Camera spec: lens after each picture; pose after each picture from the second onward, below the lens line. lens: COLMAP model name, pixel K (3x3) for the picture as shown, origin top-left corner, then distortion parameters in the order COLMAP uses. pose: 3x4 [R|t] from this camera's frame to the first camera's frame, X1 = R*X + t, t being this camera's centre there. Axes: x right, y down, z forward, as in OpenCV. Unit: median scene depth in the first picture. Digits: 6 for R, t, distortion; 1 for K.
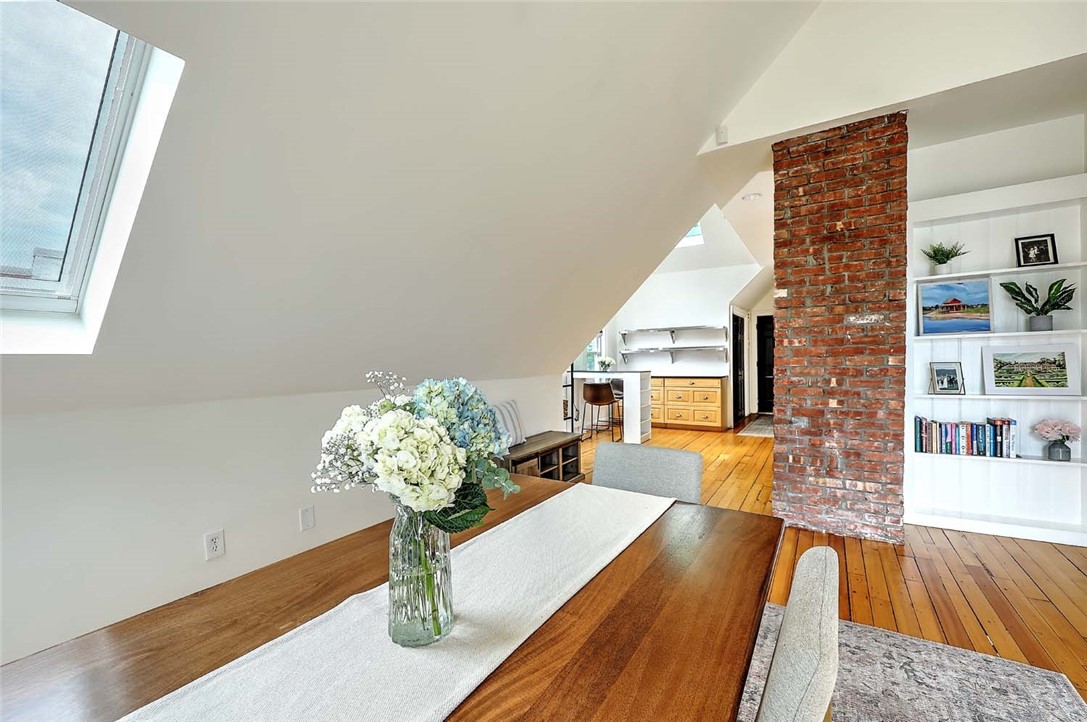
lens RADIAL K [[465.7, 0, 539.7], [0, 465.7, 367.4], [0, 0, 1]] dist [-0.001042, -0.000070]
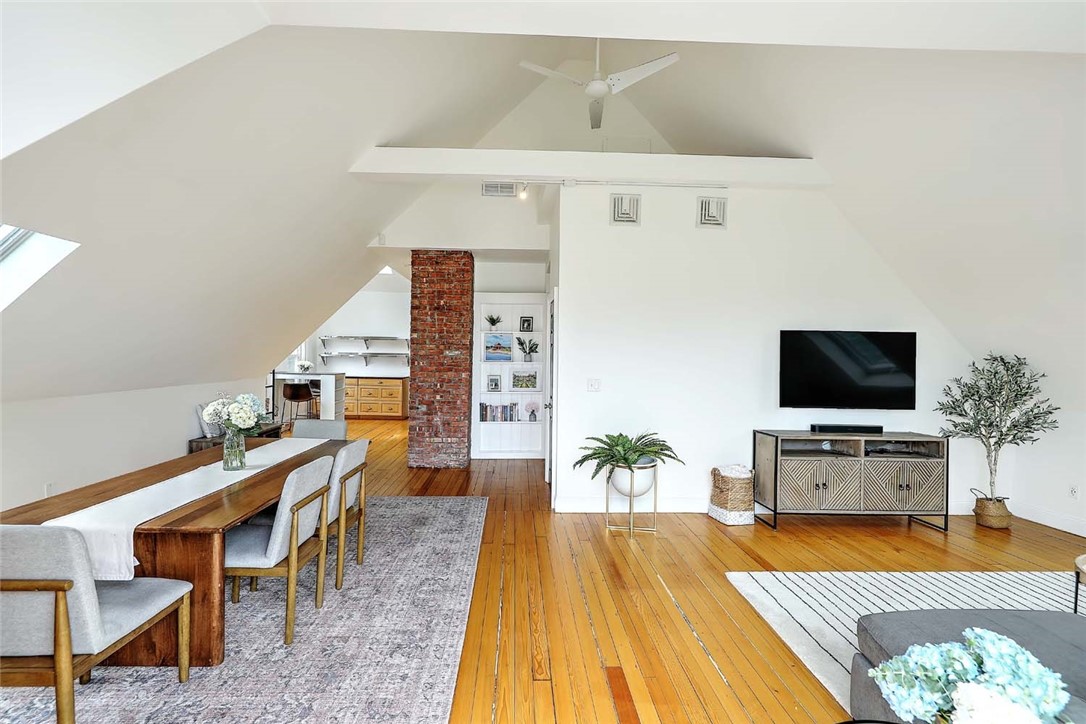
lens RADIAL K [[465.3, 0, 539.3], [0, 465.3, 368.4], [0, 0, 1]] dist [-0.001042, -0.000070]
pose [[0.824175, 0.015357, 0.566126, -0.088508], [-0.022627, 0.999727, 0.005821, -0.056411], [-0.565882, -0.017607, 0.824298, -0.743083]]
